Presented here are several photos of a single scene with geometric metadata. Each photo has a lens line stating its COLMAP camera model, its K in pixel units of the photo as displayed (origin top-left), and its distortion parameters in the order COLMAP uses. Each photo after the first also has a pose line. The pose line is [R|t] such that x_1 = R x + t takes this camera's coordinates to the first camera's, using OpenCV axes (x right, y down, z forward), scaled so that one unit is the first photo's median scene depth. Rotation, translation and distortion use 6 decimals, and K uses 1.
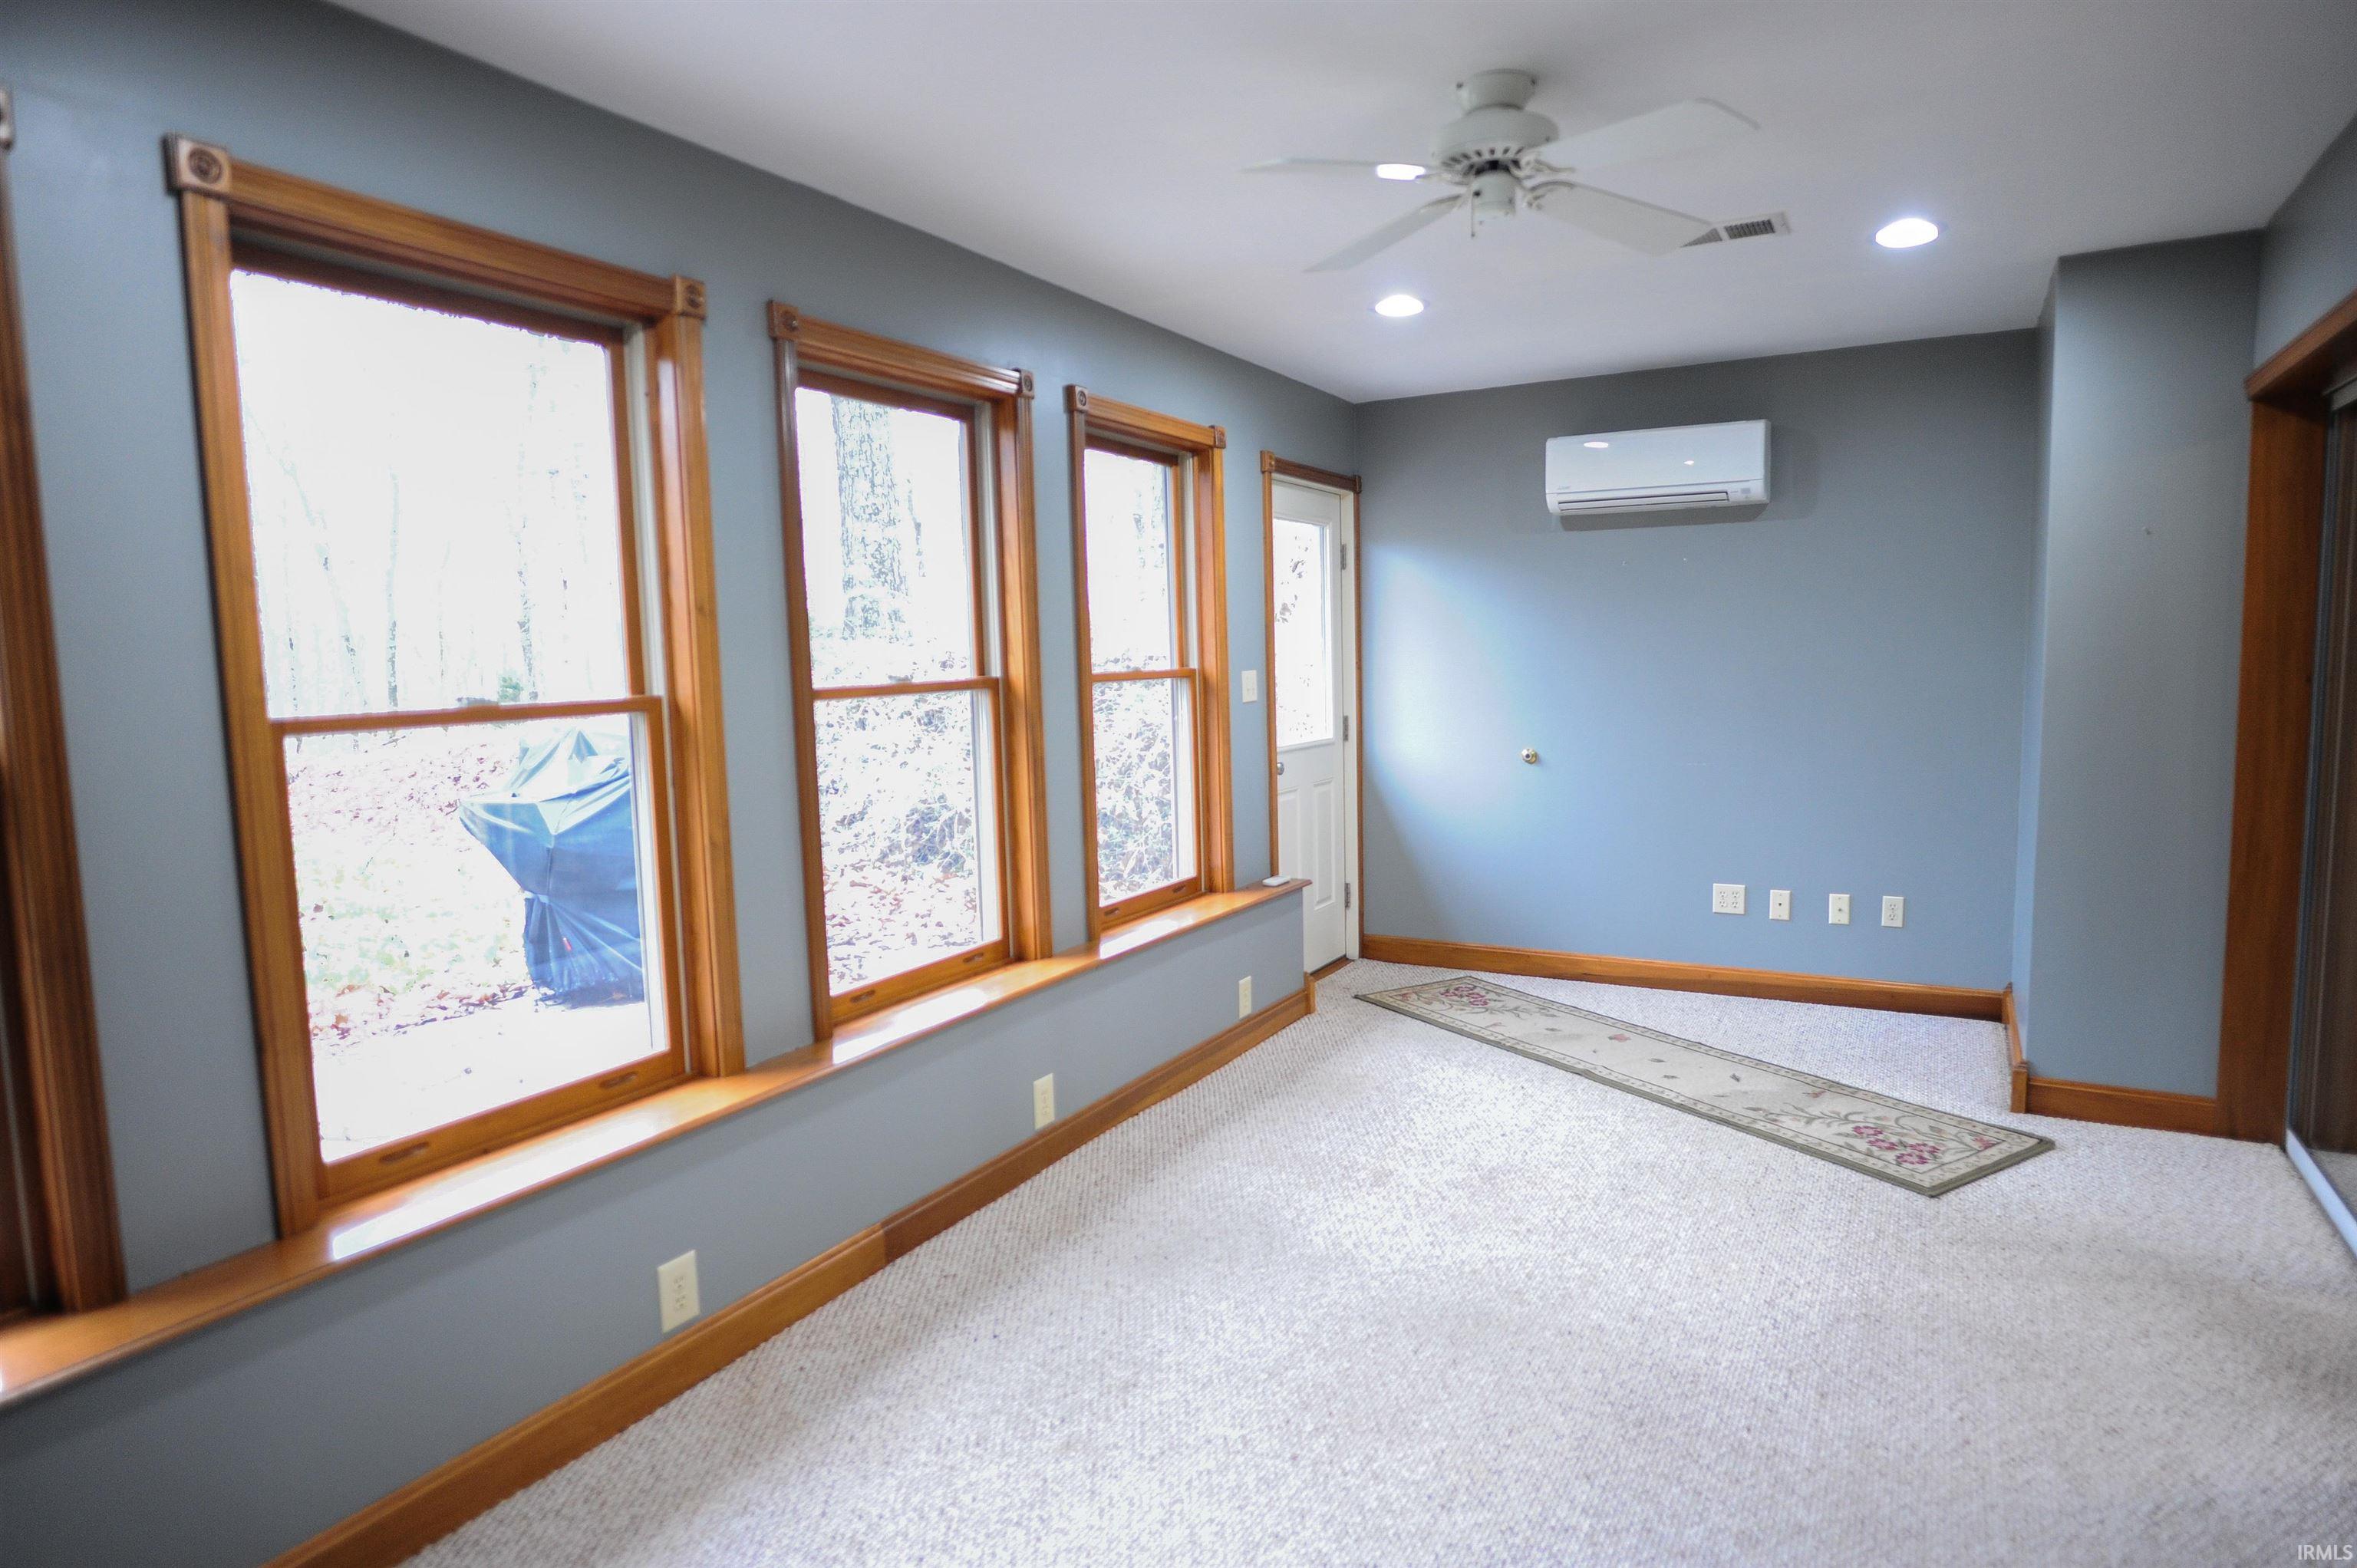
lens RADIAL K [[1336.5, 0, 1167.5], [0, 1336.5, 788.9], [0, 0, 1]] dist [-0.037880, 0.004310]
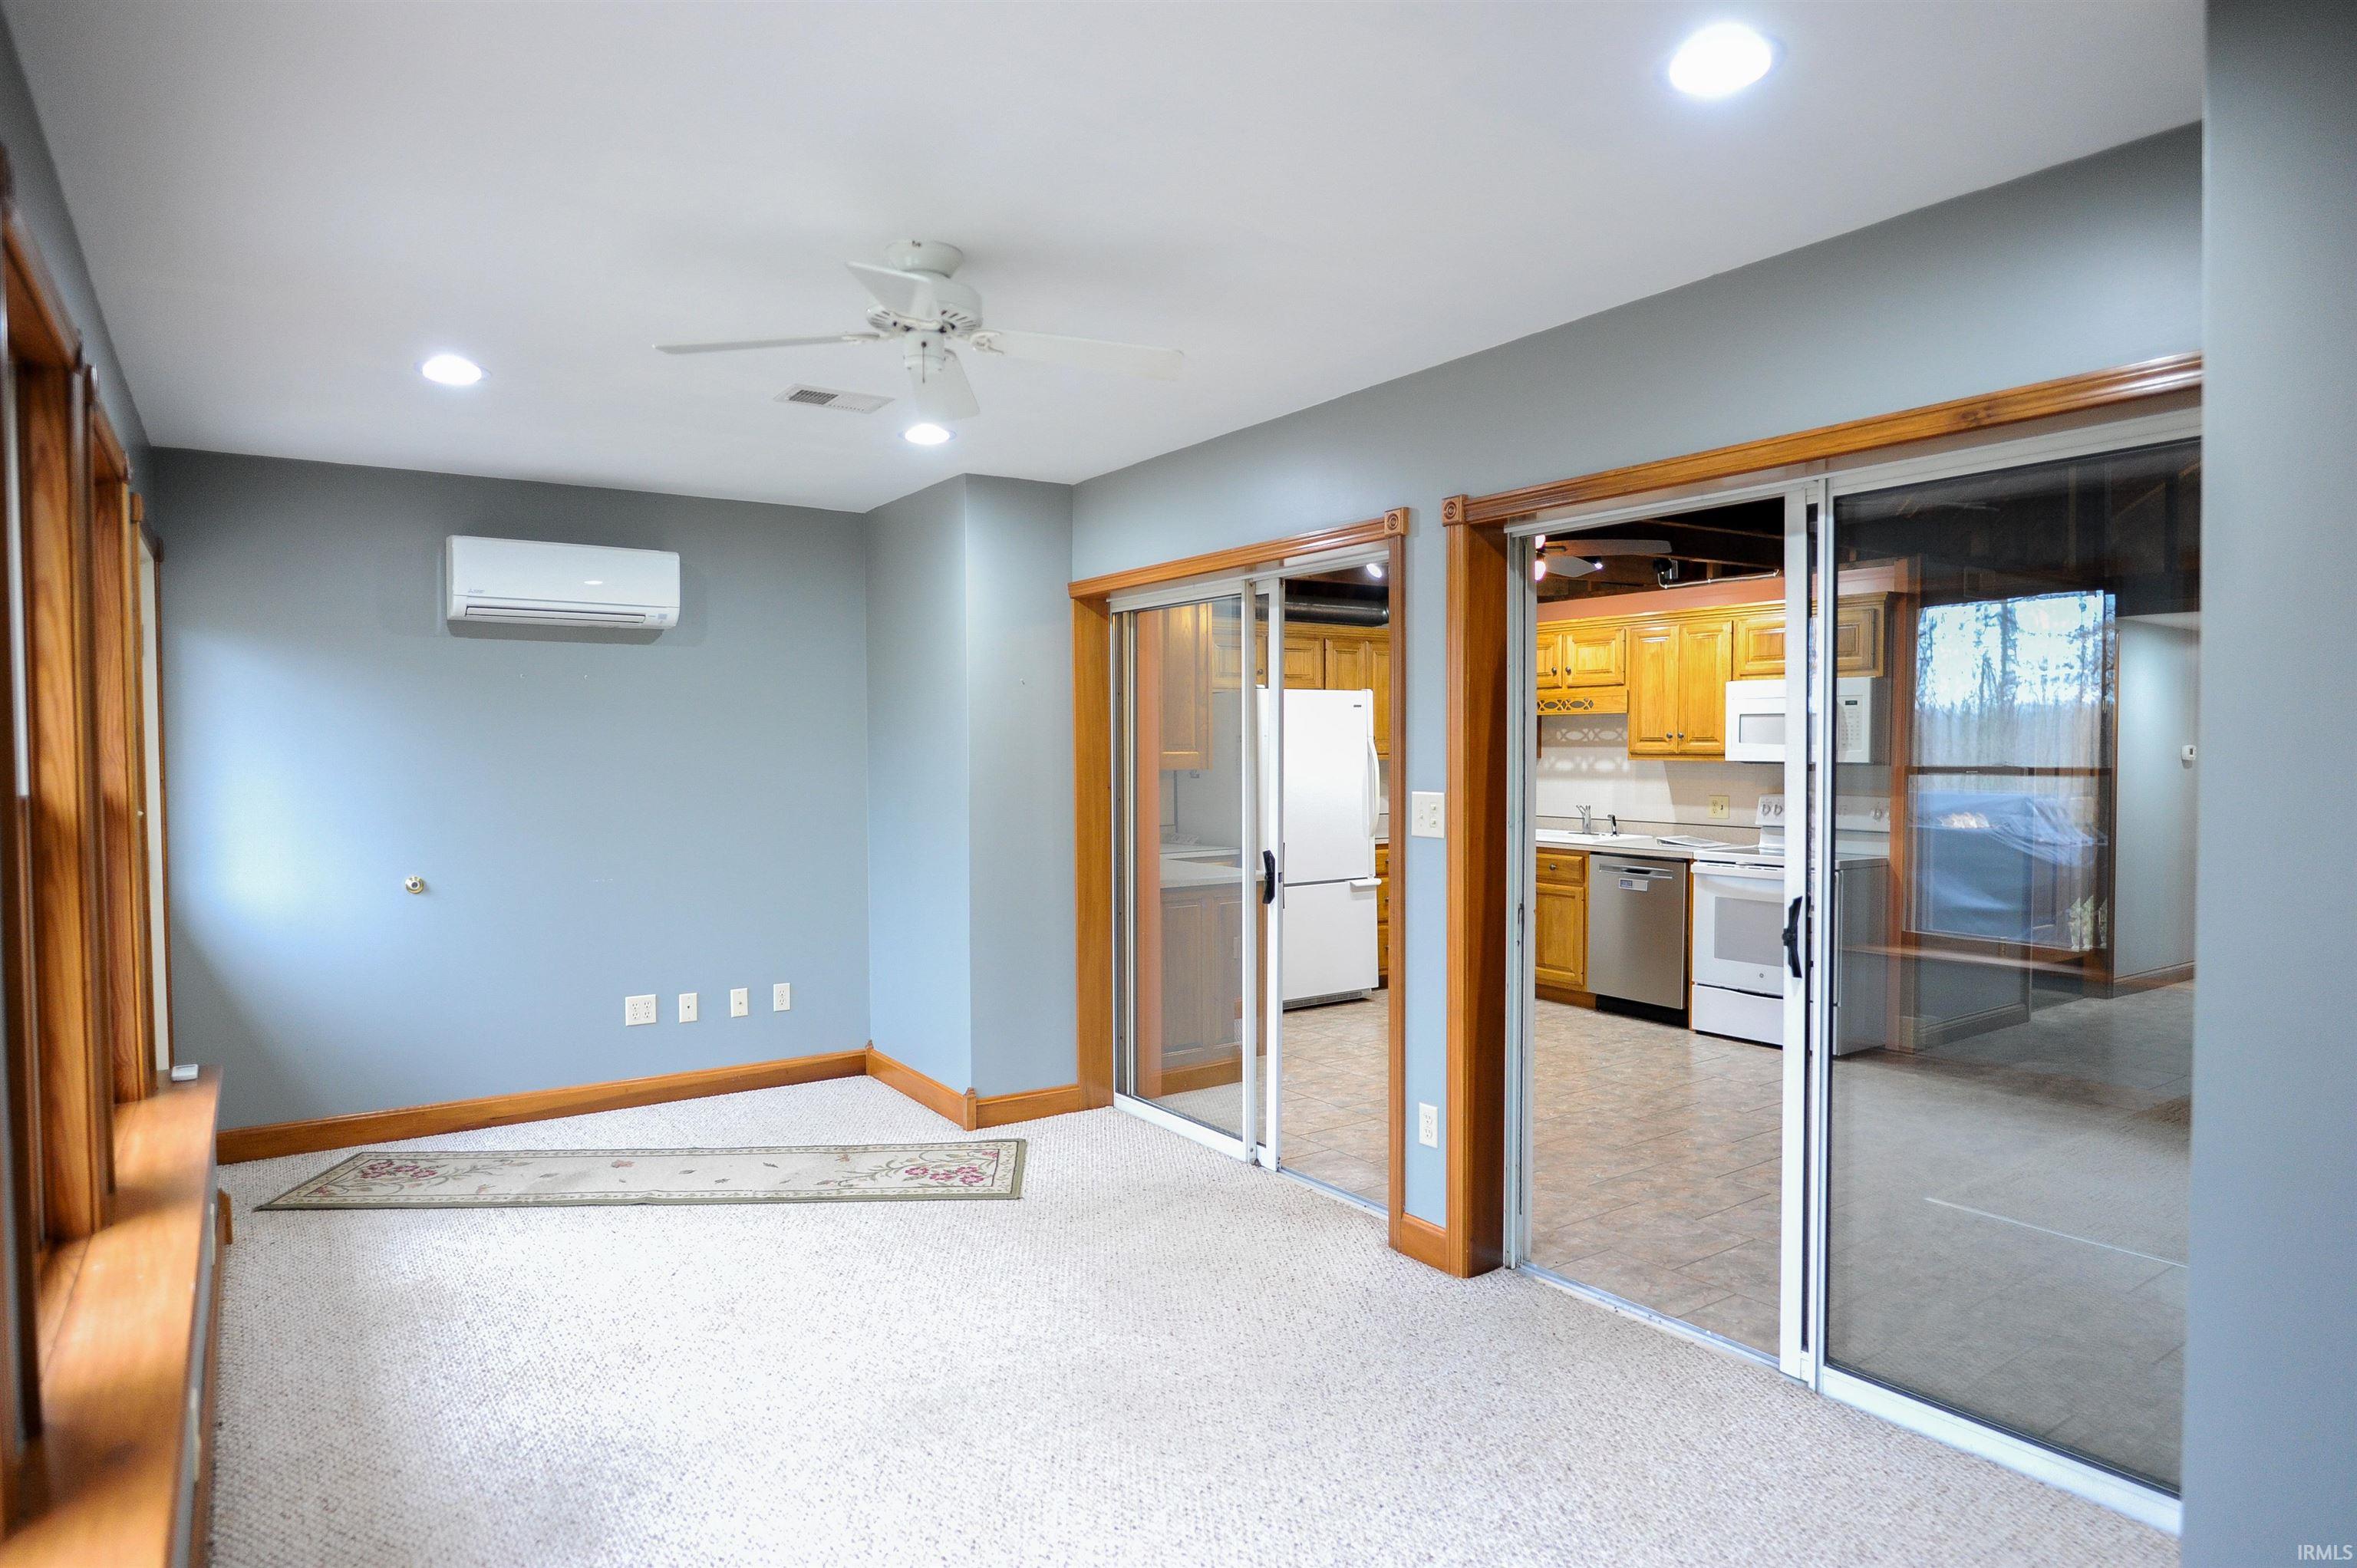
lens RADIAL K [[1336.5, 0, 1167.5], [0, 1336.5, 788.9], [0, 0, 1]] dist [-0.037880, 0.004310]
pose [[0.432297, -0.001284, 0.901731, -0.399258], [0.086417, 0.995455, -0.040012, -0.012925], [-0.897581, 0.095221, 0.430443, 0.227139]]
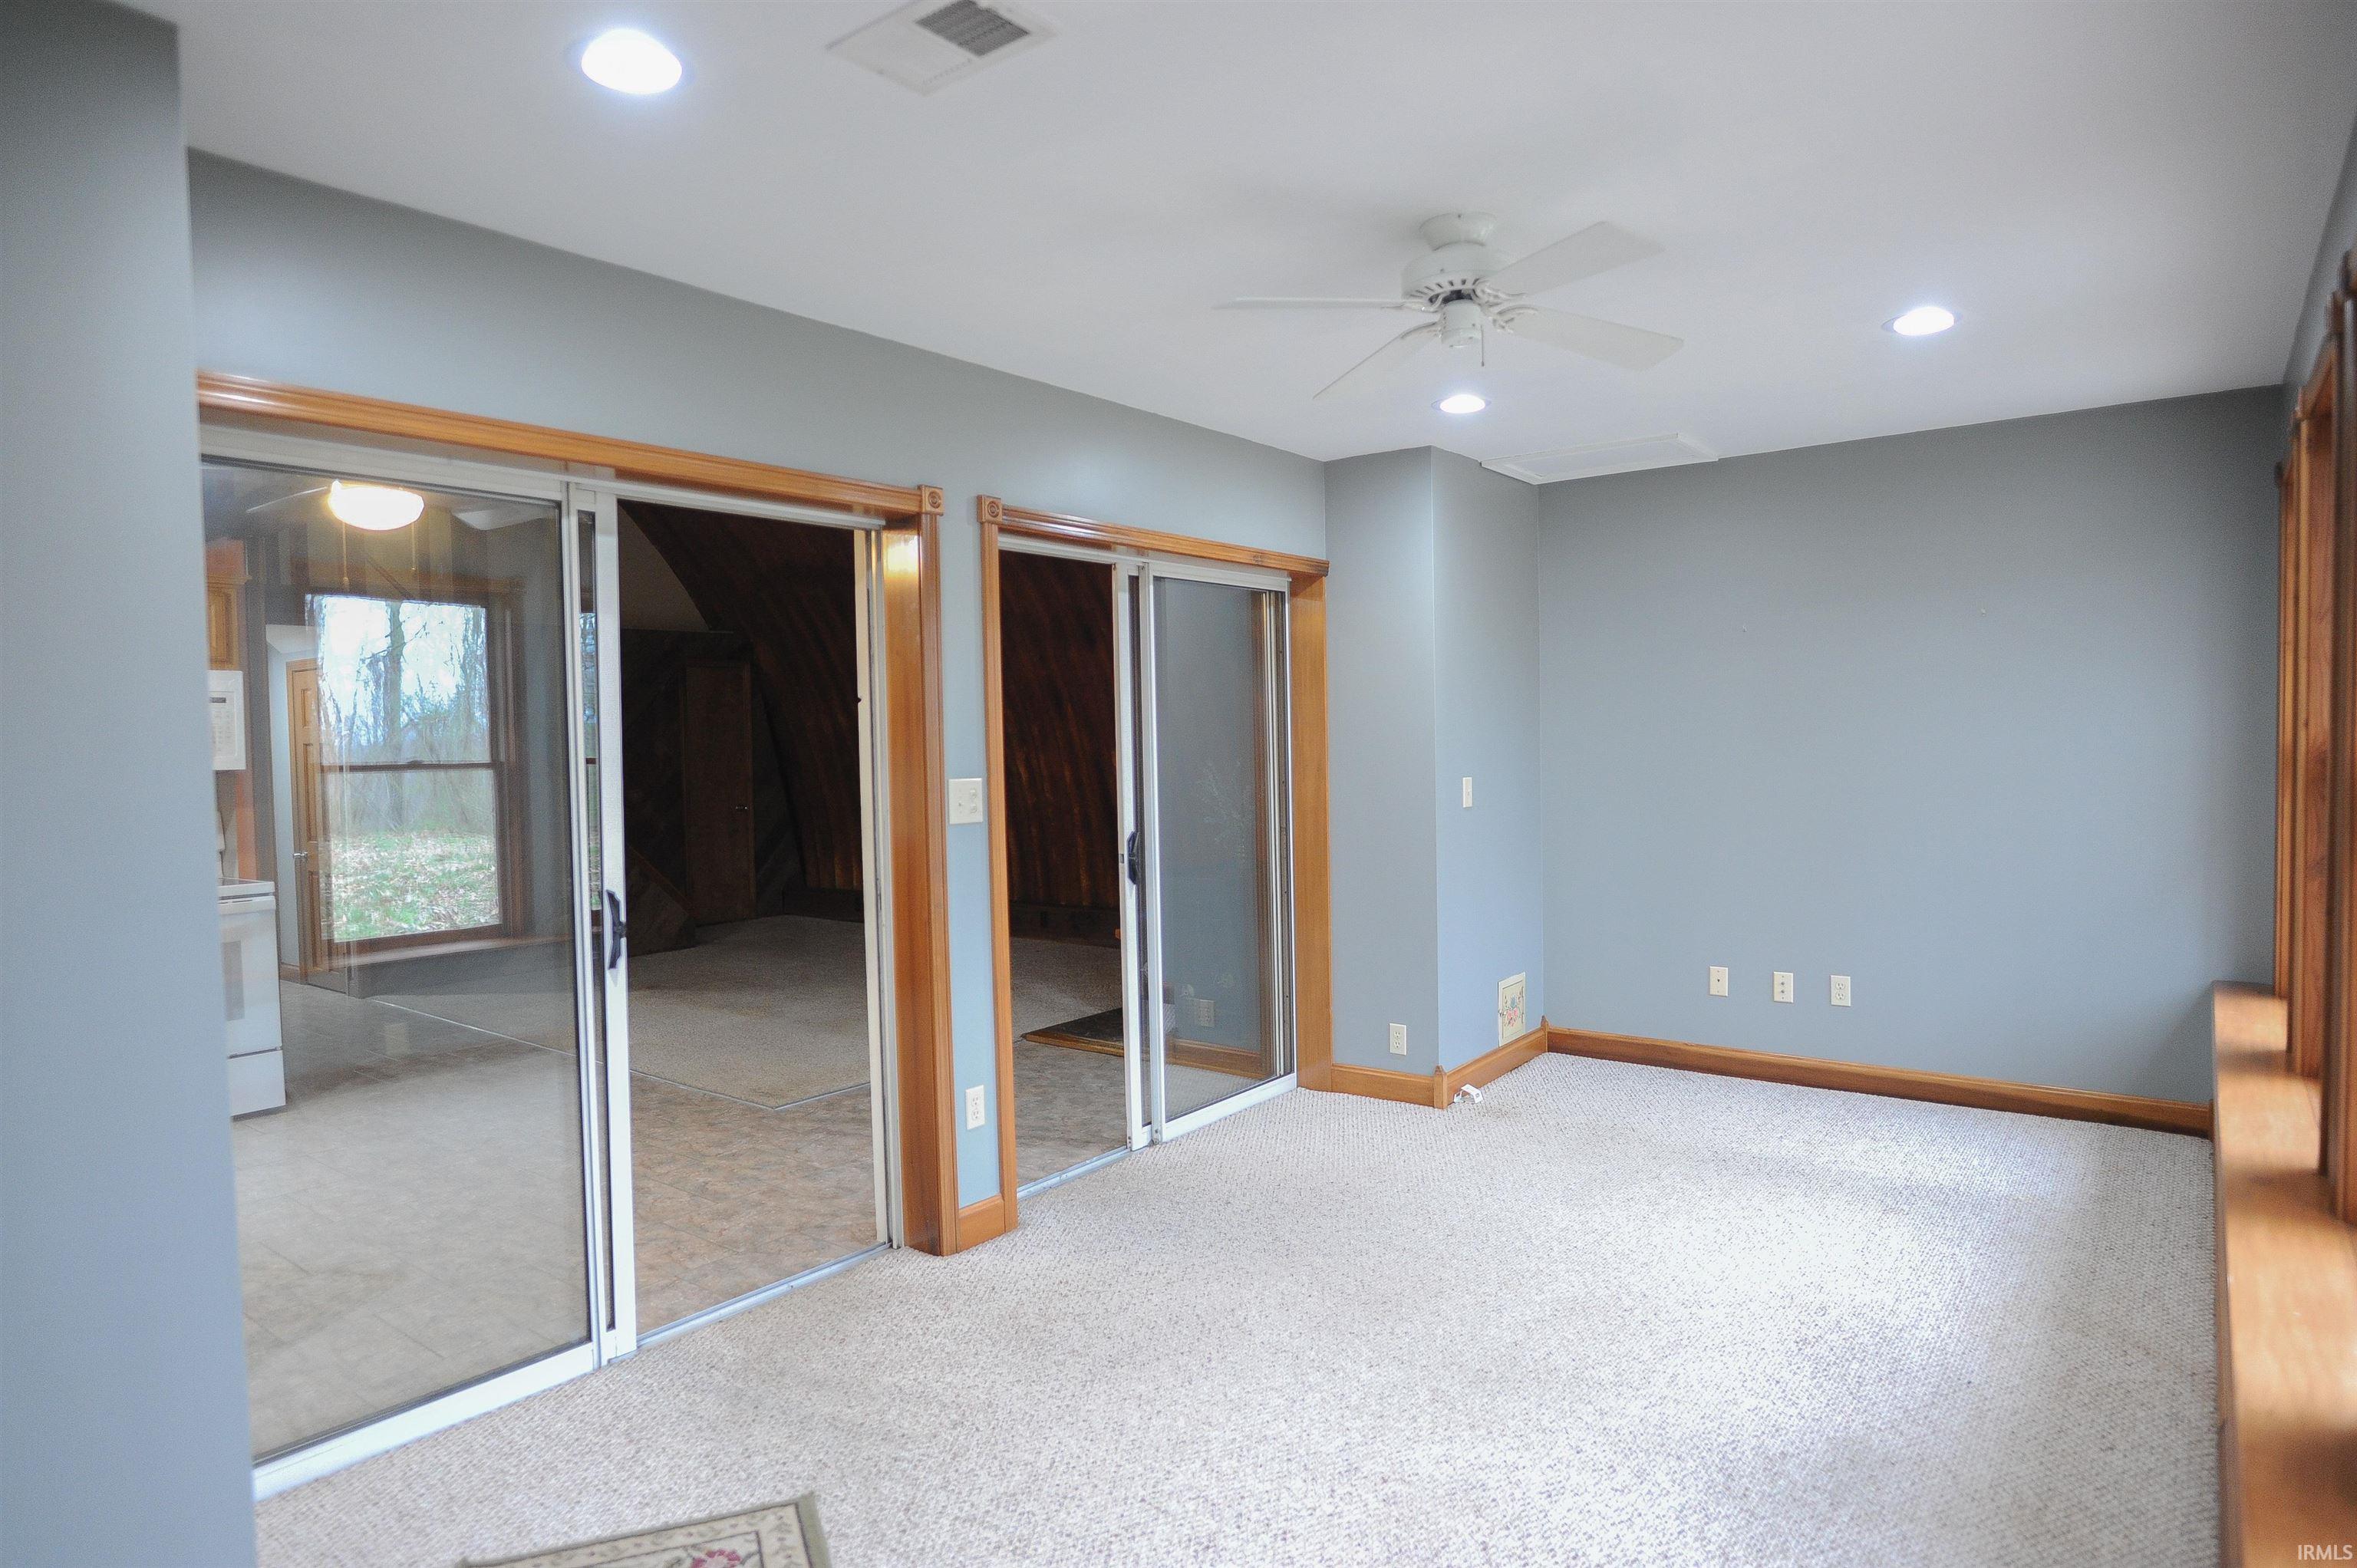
lens RADIAL K [[1336.5, 0, 1167.5], [0, 1336.5, 788.9], [0, 0, 1]] dist [-0.037880, 0.004310]
pose [[-0.988782, 0.040203, 0.143856, 0.205211], [0.060170, 0.988705, 0.137269, -0.138306], [-0.136712, 0.144385, -0.980032, 1.302170]]
